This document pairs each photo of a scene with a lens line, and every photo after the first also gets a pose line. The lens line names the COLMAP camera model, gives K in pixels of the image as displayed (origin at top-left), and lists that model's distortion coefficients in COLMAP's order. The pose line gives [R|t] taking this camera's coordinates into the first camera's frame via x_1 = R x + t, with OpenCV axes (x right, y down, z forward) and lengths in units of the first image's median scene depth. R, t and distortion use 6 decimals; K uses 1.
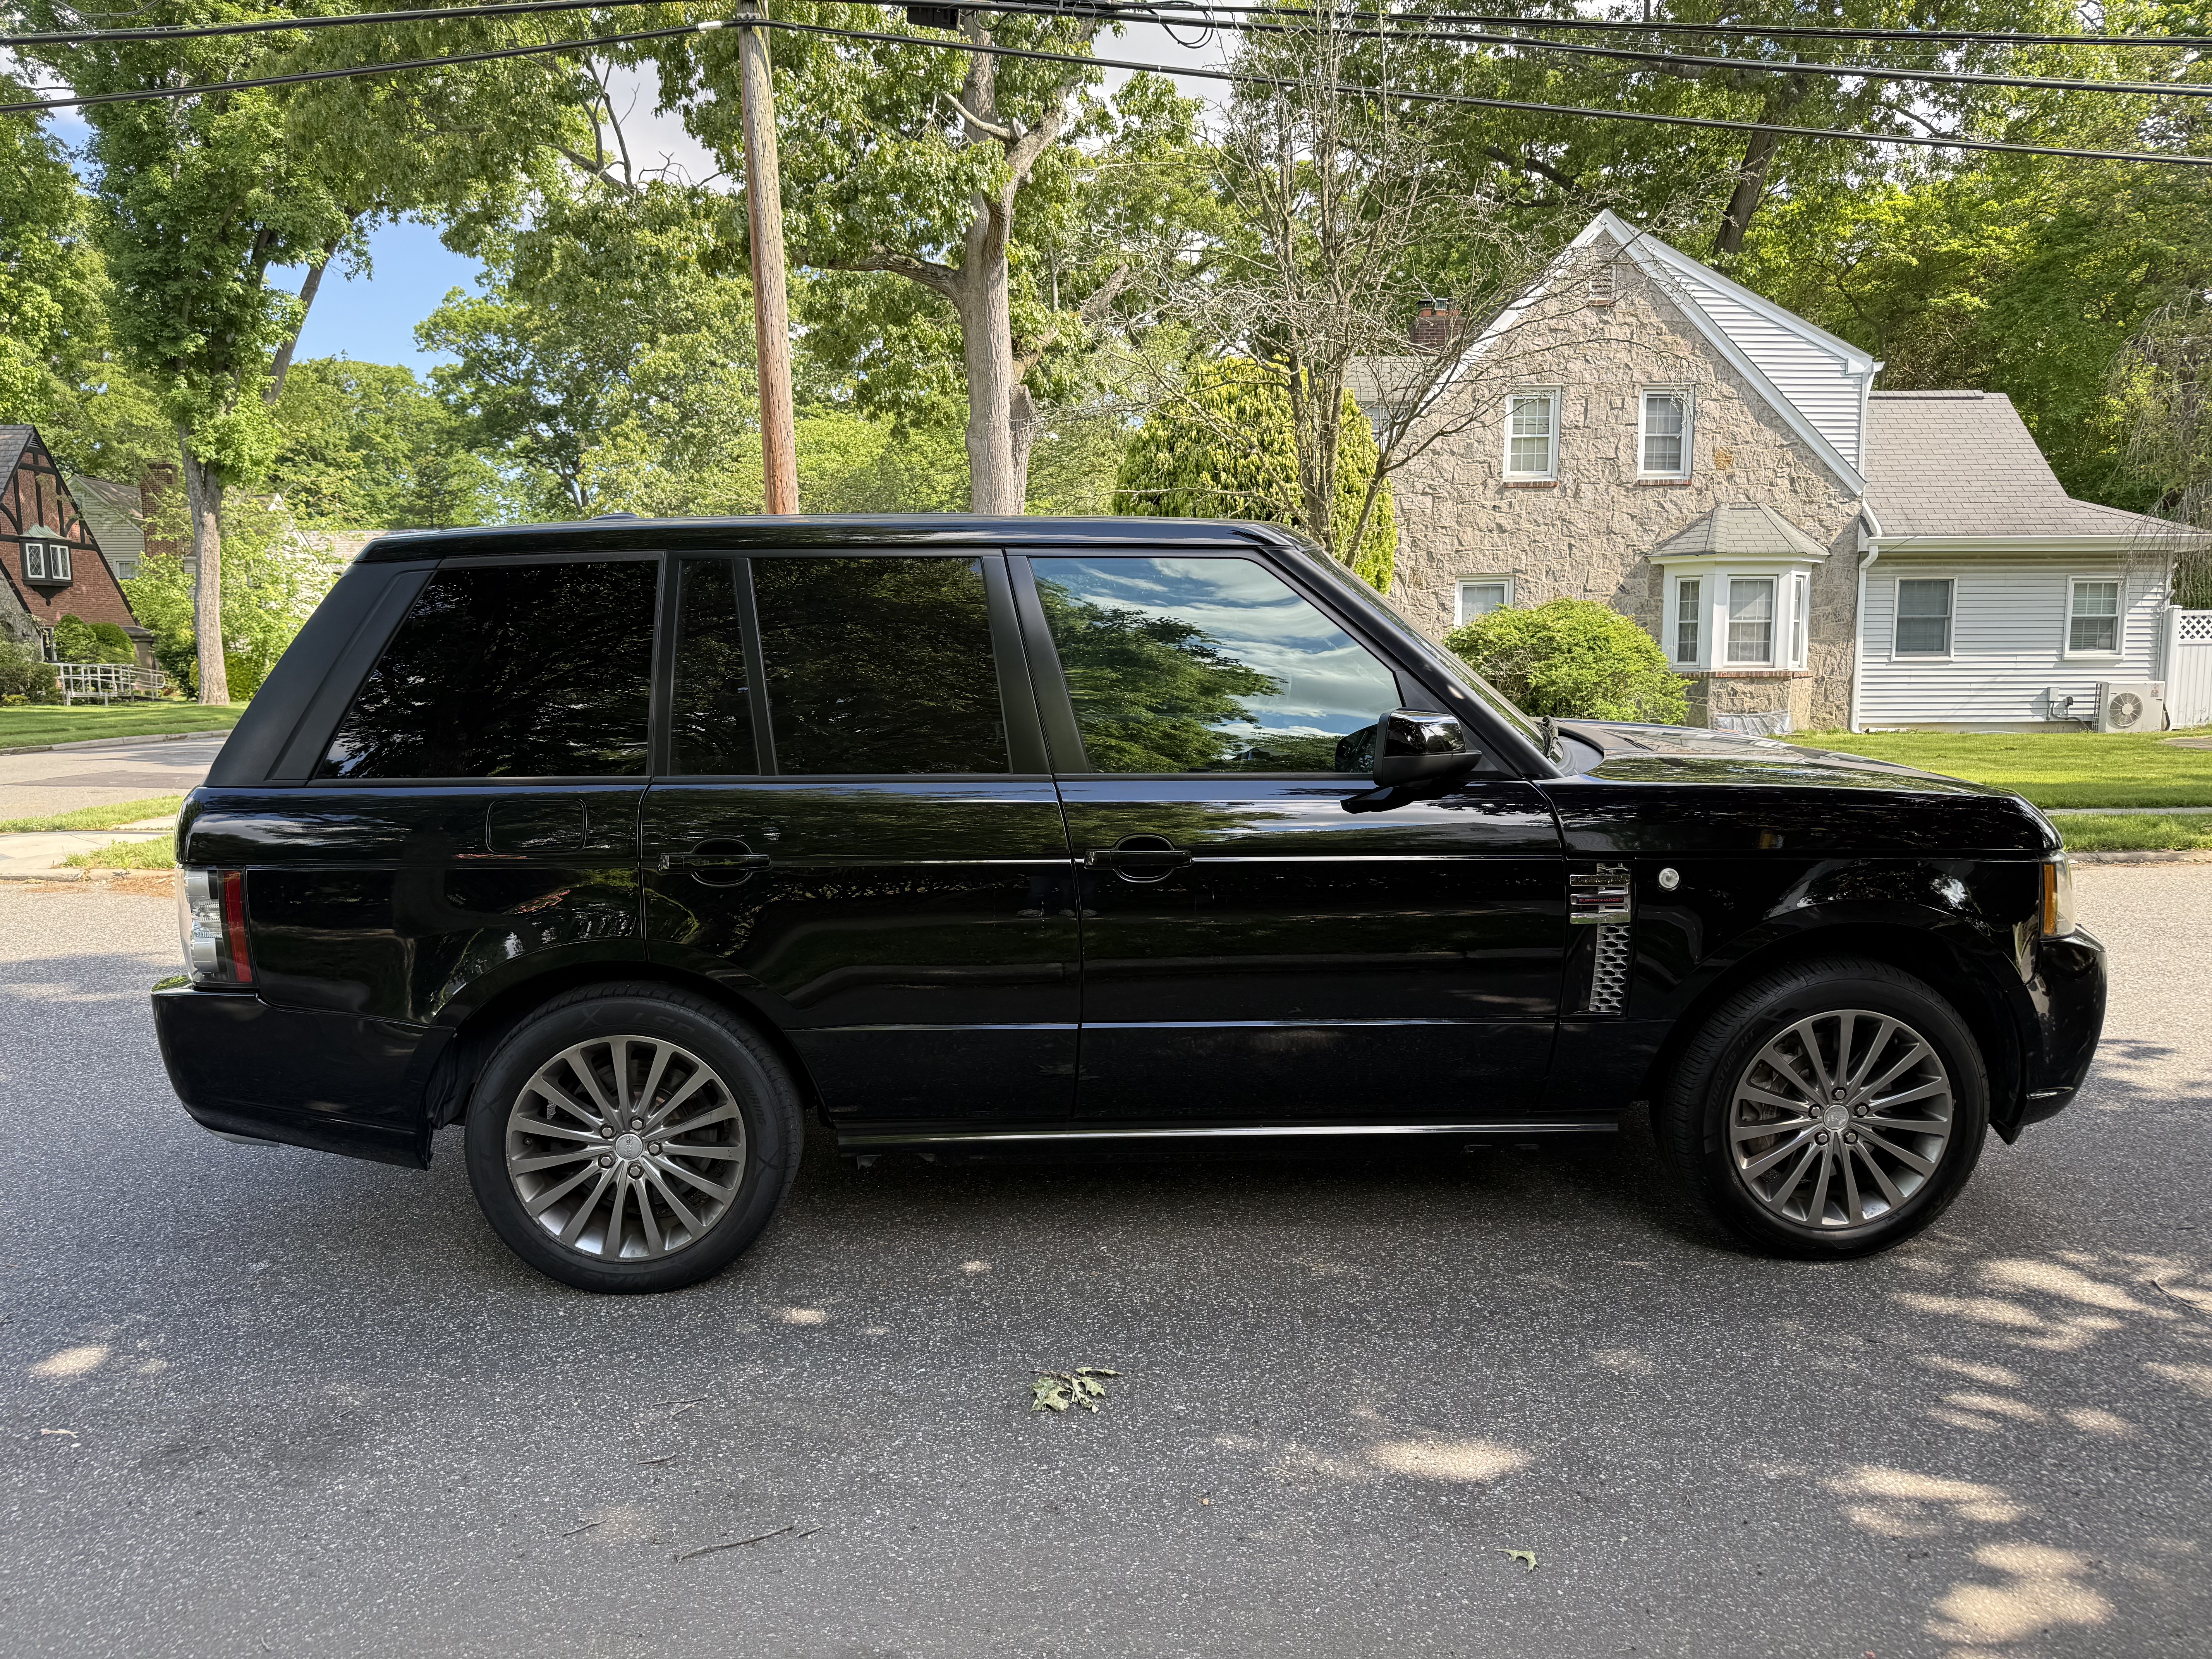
lens RADIAL K [[1560.9, 0, 1117.1], [0, 1560.9, 832.3], [0, 0, 1]] dist [-0.001455, -0.006354]
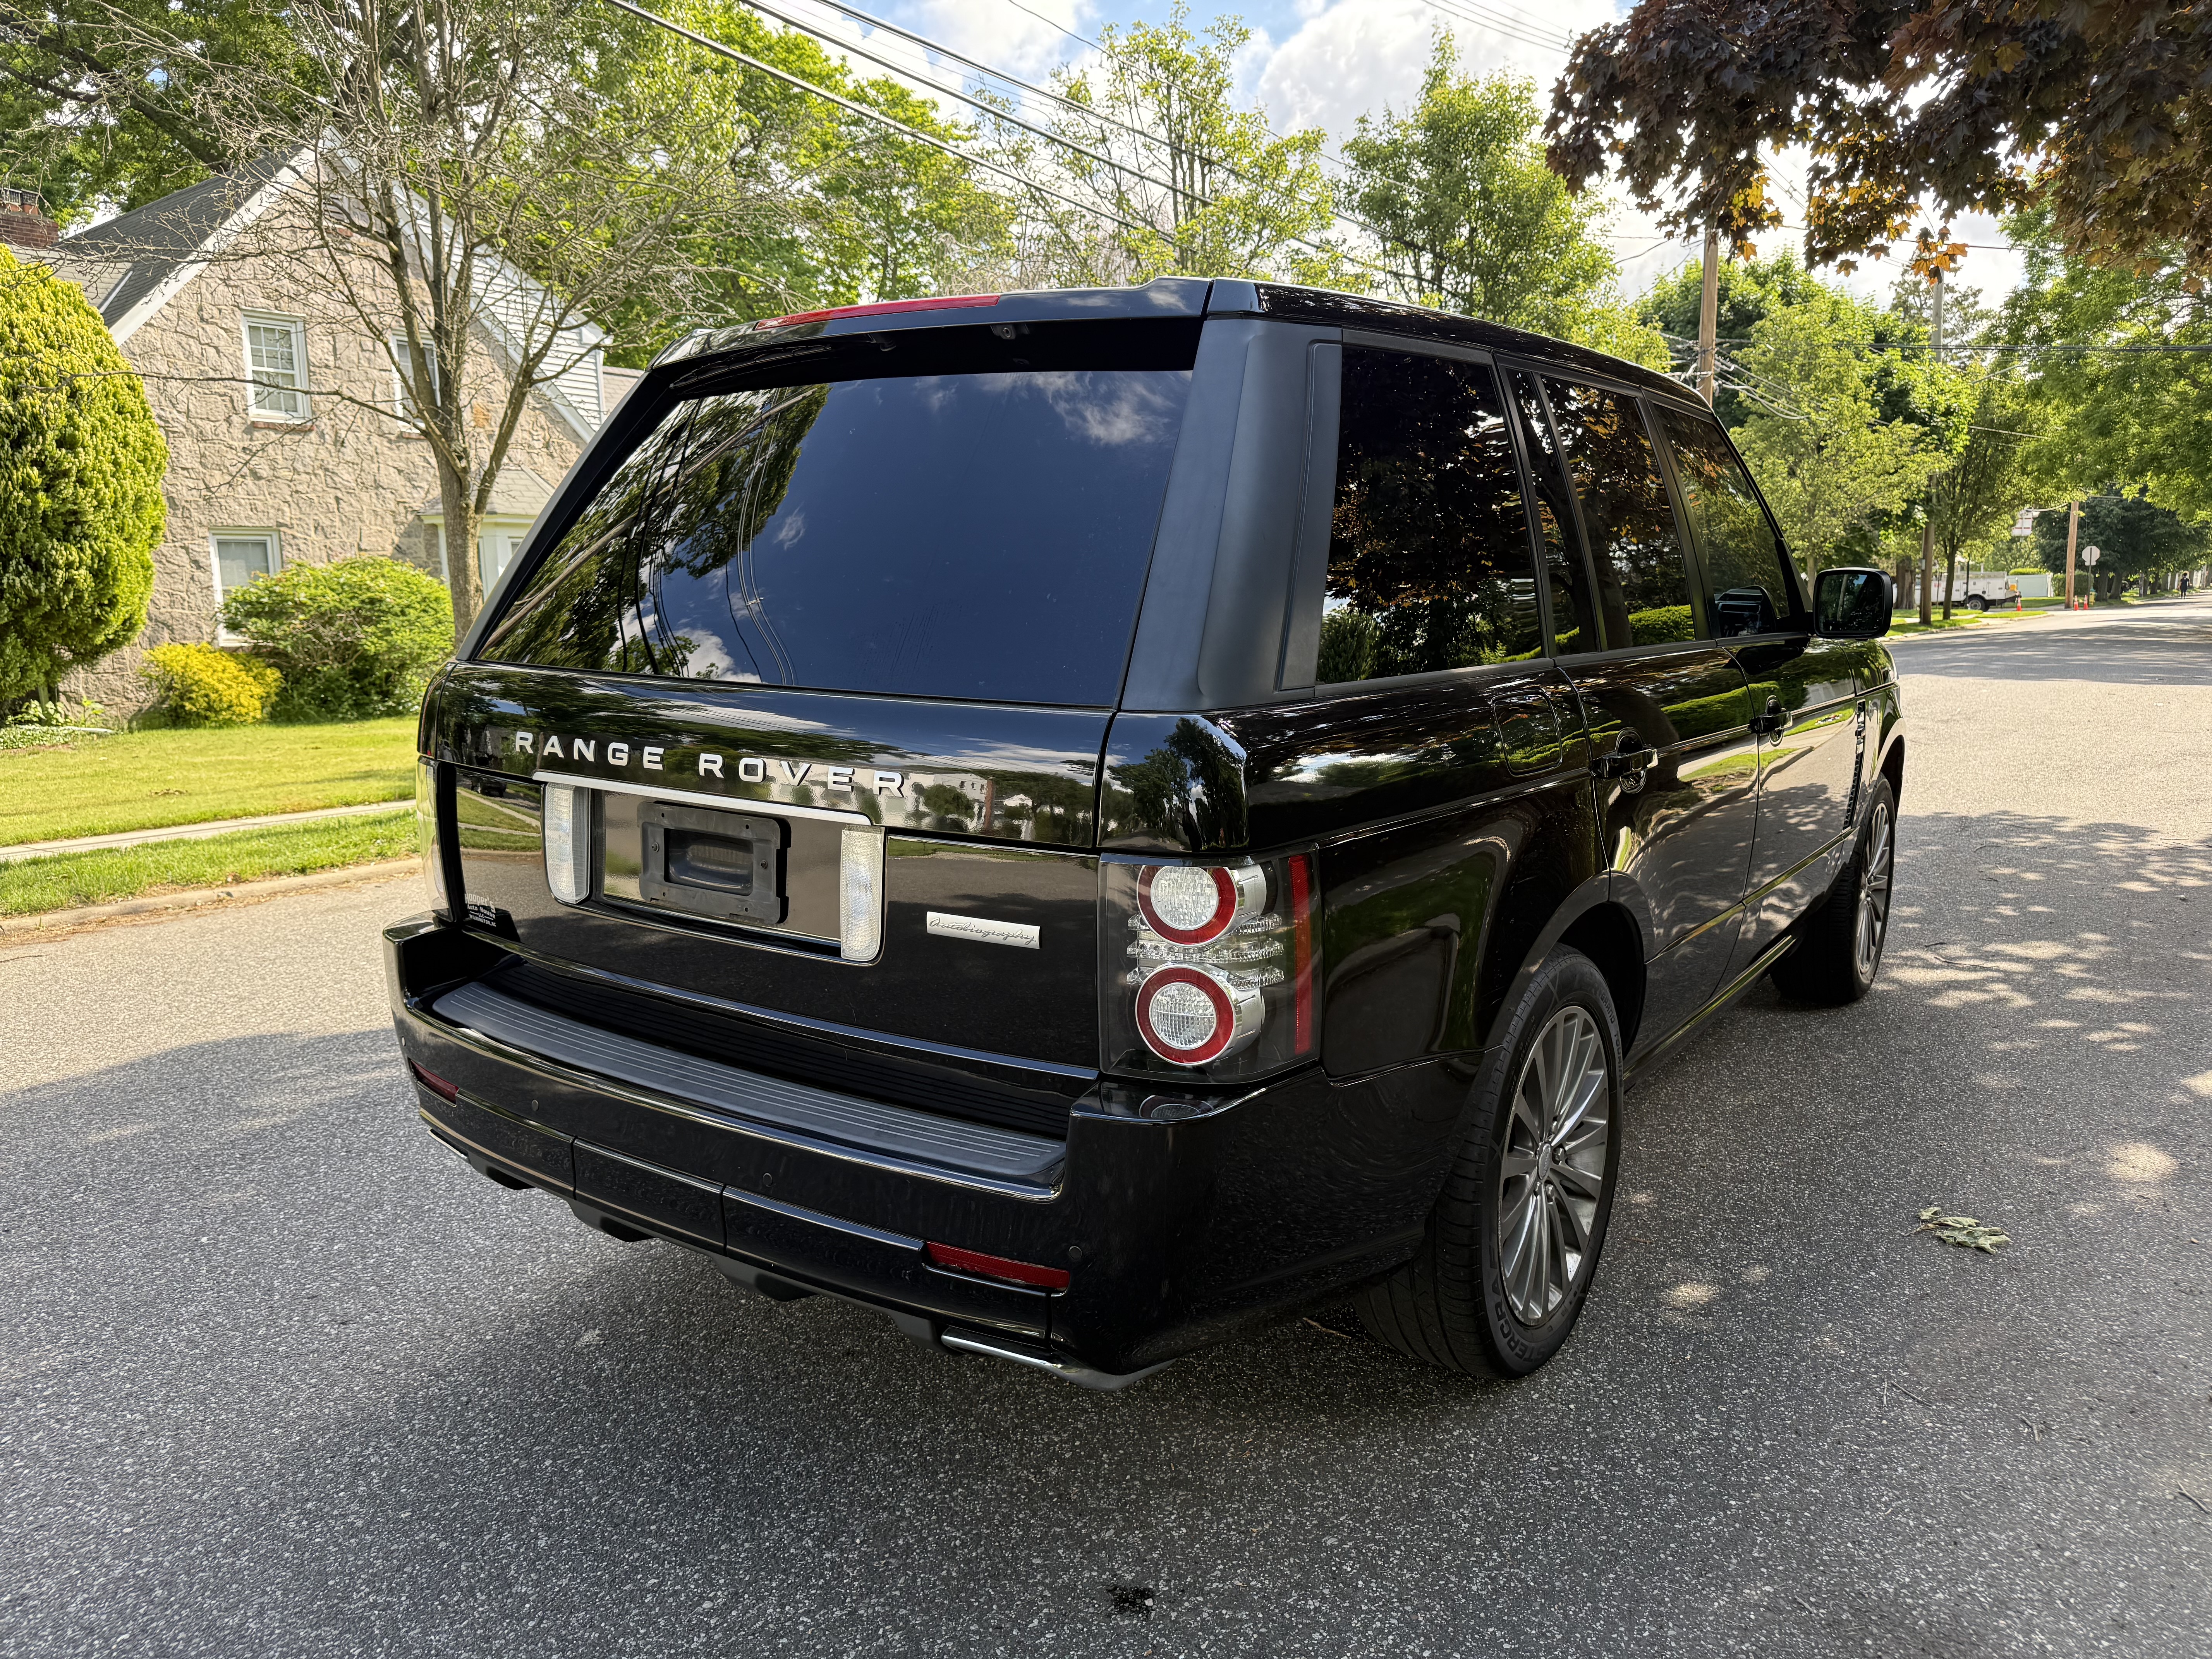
lens RADIAL K [[1560.9, 0, 1112.0], [0, 1560.9, 811.3], [0, 0, 1]] dist [-0.001455, -0.006354]
pose [[0.610088, -0.106241, 0.785178, -0.159414], [0.107529, 0.992903, 0.050797, -0.003714], [-0.785003, 0.053438, 0.617183, 0.110878]]
